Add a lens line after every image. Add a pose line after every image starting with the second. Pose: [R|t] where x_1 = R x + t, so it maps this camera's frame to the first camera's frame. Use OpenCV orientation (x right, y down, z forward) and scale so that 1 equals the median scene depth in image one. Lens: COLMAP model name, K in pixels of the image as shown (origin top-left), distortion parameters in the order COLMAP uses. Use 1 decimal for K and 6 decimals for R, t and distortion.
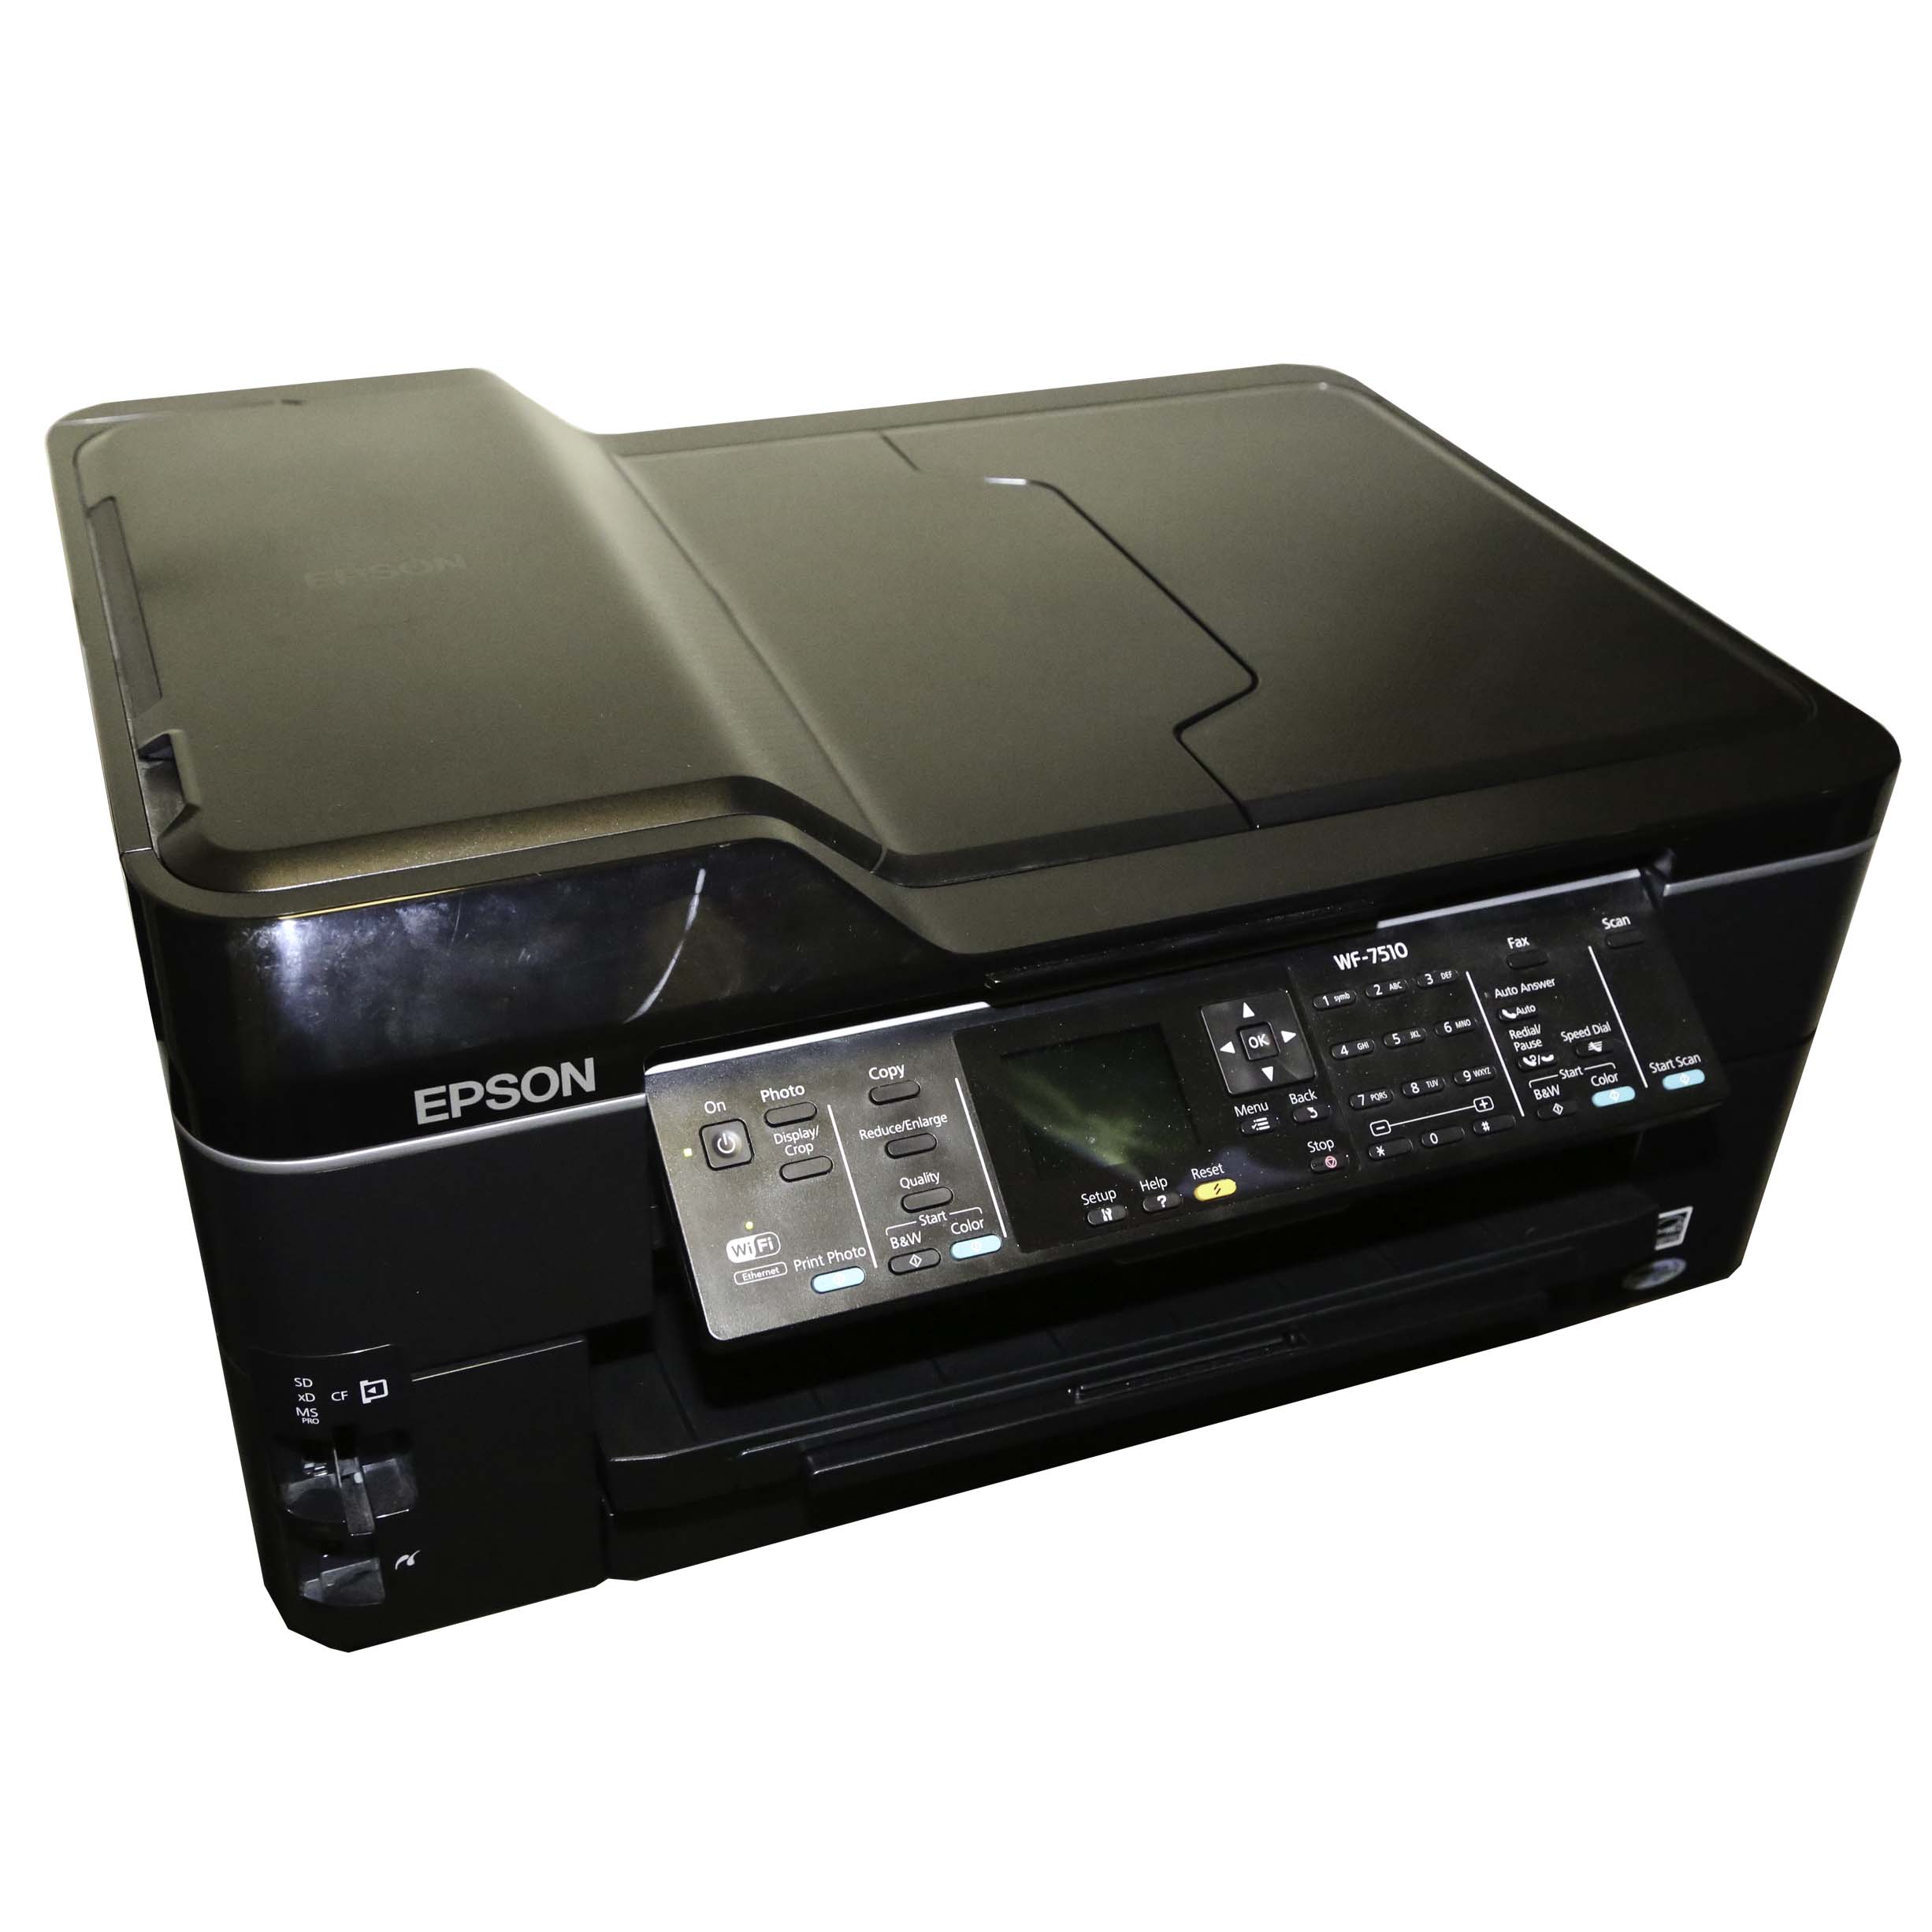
lens RADIAL K [[2278.5, 0, 898.0], [0, 2278.5, 970.1], [0, 0, 1]] dist [-0.047129, 0.024642]
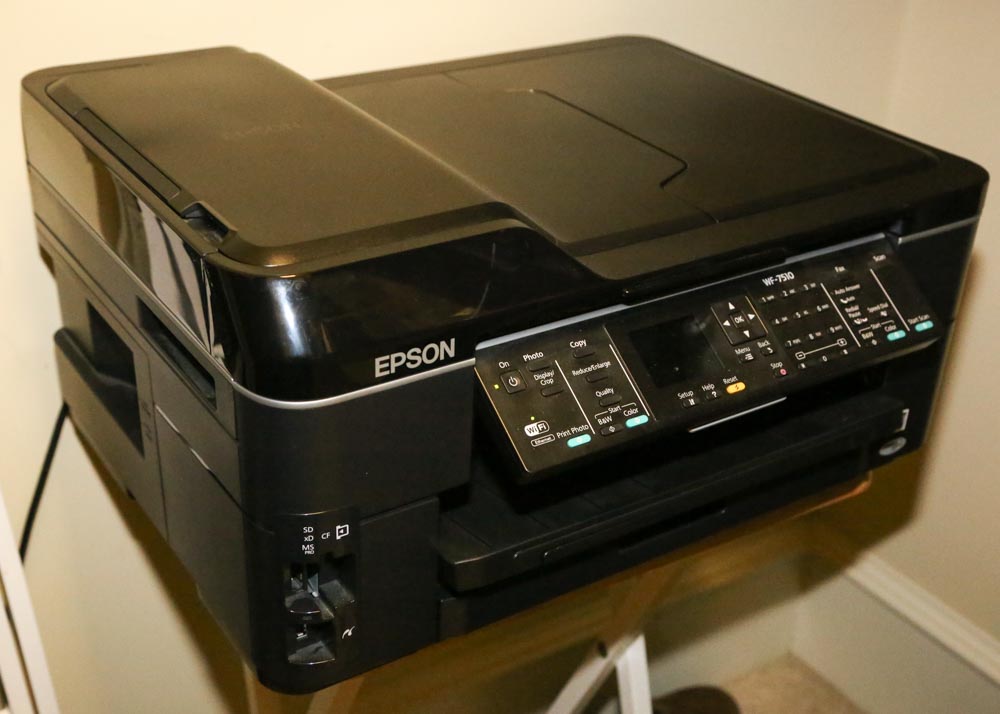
lens RADIAL K [[1335.4, 0, 500.0], [0, 1335.4, 357.0], [0, 0, 1]] dist [0.005828, 0.001238]
pose [[0.976333, -0.095051, 0.194266, -0.289694], [0.112106, 0.990571, -0.078745, 0.135370], [-0.184950, 0.098659, 0.977783, -0.136412]]
